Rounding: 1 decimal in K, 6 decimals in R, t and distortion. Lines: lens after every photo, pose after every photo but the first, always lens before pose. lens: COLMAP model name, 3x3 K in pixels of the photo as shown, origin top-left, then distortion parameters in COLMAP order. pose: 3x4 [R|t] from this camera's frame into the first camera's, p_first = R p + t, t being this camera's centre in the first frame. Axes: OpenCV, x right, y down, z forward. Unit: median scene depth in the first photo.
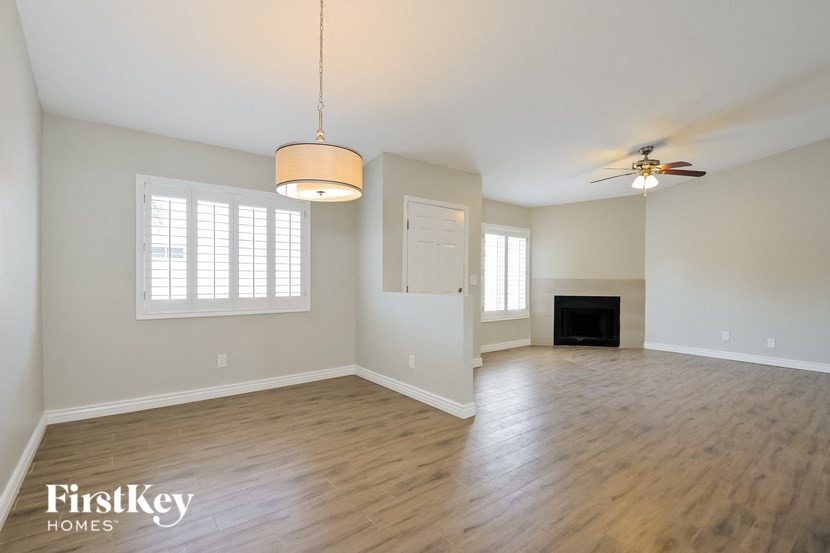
lens RADIAL K [[383.0, 0, 415.0], [0, 383.0, 276.5], [0, 0, 1]] dist [0.016201, -0.000386]
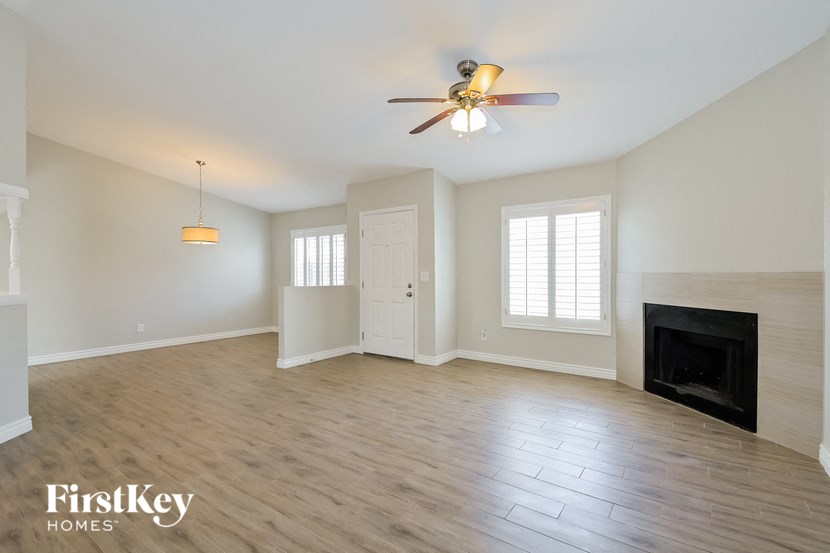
lens RADIAL K [[366.1, 0, 417.0], [0, 366.1, 293.8], [0, 0, 1]] dist [-0.009329, -0.000352]
pose [[0.290266, 0.031023, -0.956443, 0.823616], [-0.002768, 0.999497, 0.031580, 0.020743], [0.956942, -0.006519, 0.290206, 0.553439]]
